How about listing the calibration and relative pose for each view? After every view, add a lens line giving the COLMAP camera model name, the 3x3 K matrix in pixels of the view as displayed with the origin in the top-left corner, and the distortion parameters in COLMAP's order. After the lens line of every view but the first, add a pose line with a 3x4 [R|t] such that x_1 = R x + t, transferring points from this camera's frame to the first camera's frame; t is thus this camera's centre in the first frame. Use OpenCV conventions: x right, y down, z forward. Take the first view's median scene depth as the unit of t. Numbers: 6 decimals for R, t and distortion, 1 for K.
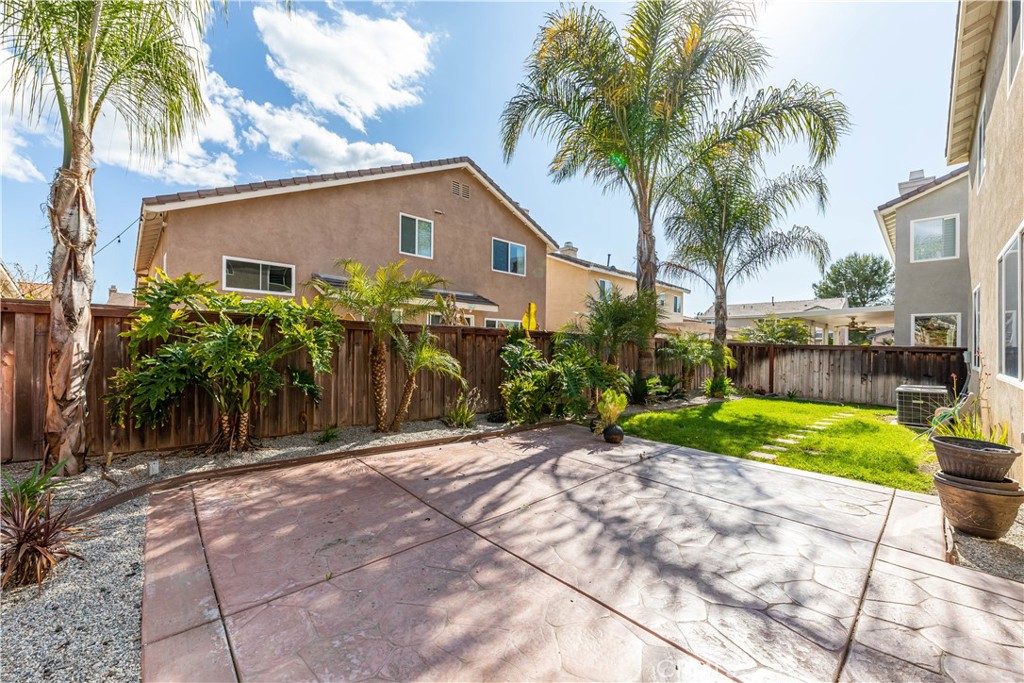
lens RADIAL K [[406.1, 0, 467.4], [0, 406.1, 355.4], [0, 0, 1]] dist [0.004600, -0.000682]
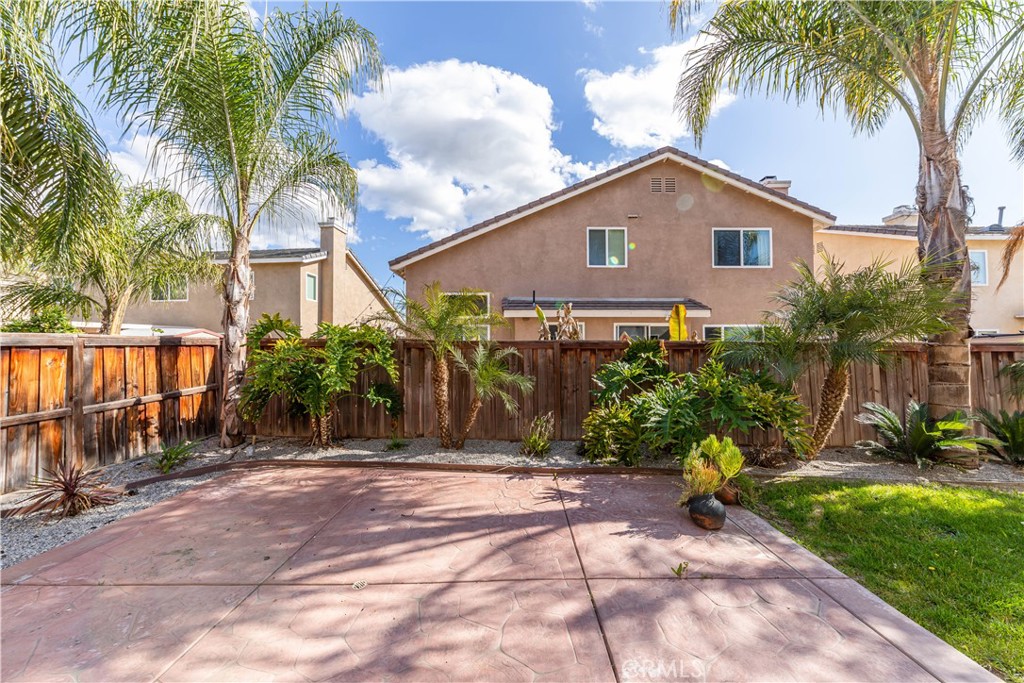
lens RADIAL K [[355.3, 0, 515.9], [0, 355.3, 350.4], [0, 0, 1]] dist [0.005805, -0.002404]
pose [[0.763196, -0.019056, -0.645886, 0.317426], [-0.003788, 0.999416, -0.033963, -0.017324], [0.646156, 0.028367, 0.762678, 0.263349]]
